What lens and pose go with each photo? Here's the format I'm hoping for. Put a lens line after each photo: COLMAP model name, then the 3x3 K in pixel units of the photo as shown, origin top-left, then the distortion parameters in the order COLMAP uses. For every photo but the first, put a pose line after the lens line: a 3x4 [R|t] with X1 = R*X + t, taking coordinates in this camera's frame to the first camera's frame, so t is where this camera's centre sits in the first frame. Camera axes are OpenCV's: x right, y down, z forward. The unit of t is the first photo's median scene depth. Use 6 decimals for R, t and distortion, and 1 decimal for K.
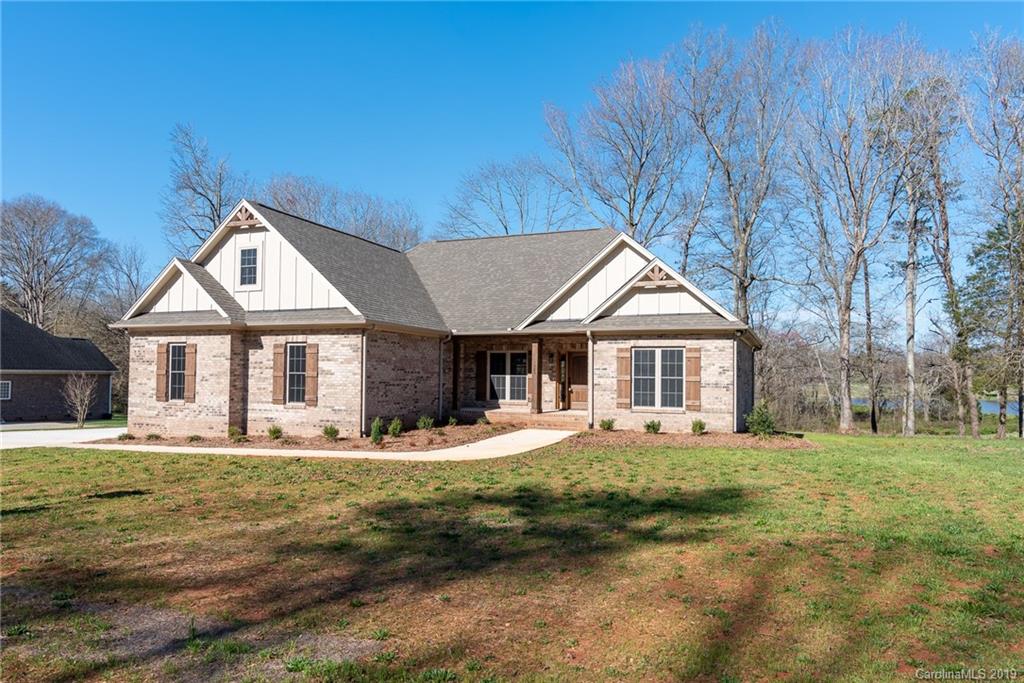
lens RADIAL K [[670.2, 0, 510.9], [0, 670.2, 356.0], [0, 0, 1]] dist [0.001690, -0.000277]
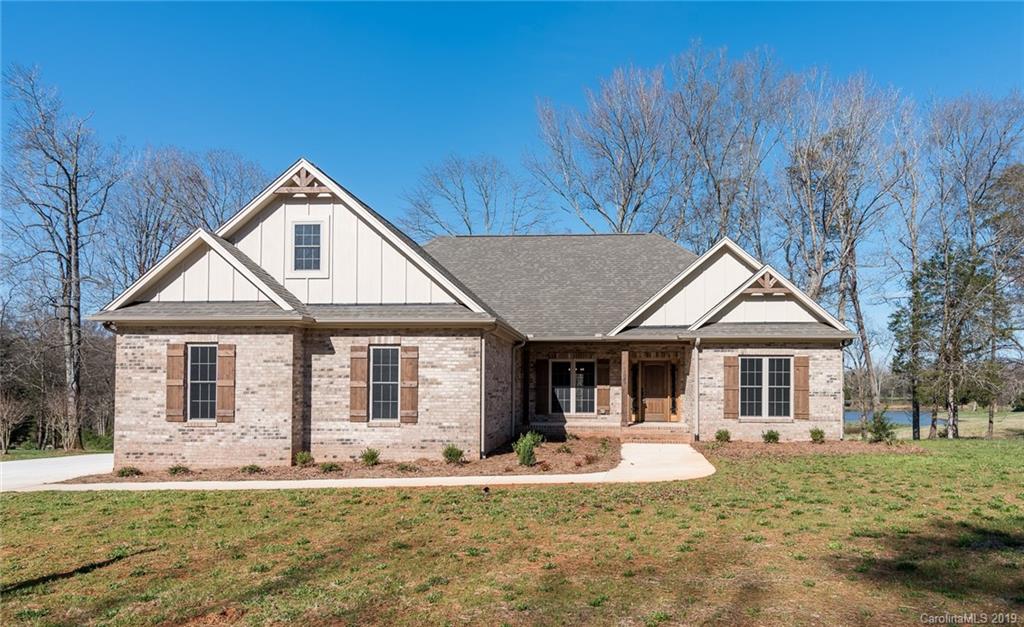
lens RADIAL K [[664.1, 0, 584.8], [0, 664.1, 382.7], [0, 0, 1]] dist [-0.001216, -0.000063]
pose [[0.943492, -0.002081, 0.331389, -0.349272], [-0.003258, 0.999874, 0.015554, 0.011955], [-0.331380, -0.015755, 0.943366, 0.163827]]
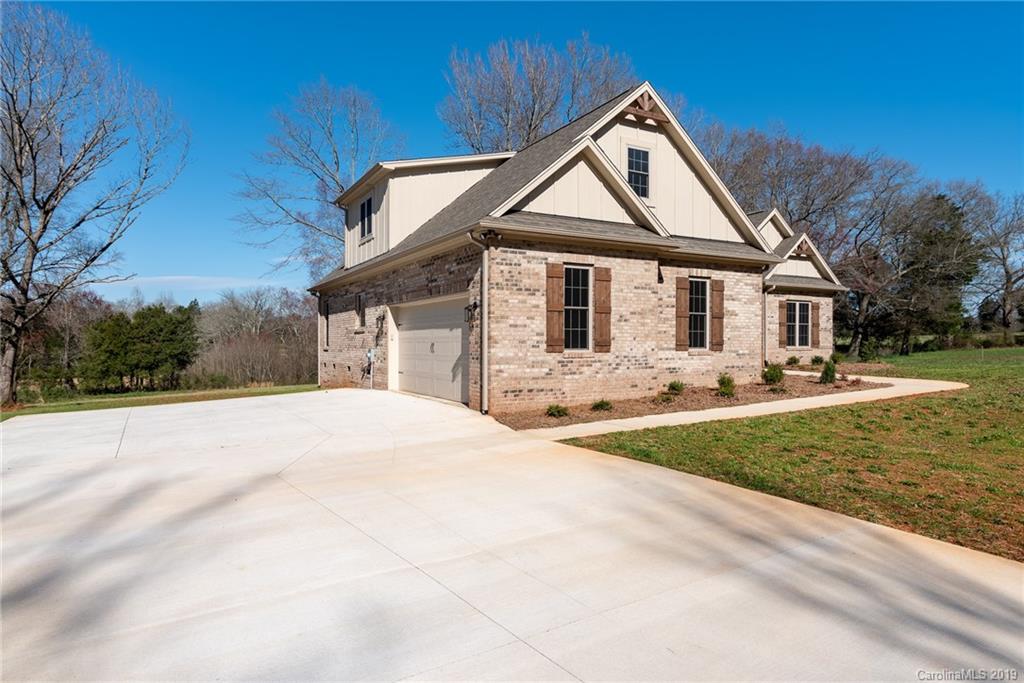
lens RADIAL K [[602.2, 0, 512.0], [0, 602.2, 341.5], [0, 0, 1]] dist [0.000976, 0.000174]
pose [[0.618963, -0.010761, 0.785347, -1.039091], [-0.015740, 0.999535, 0.026102, 0.043875], [-0.785263, -0.028518, 0.618506, 0.696821]]
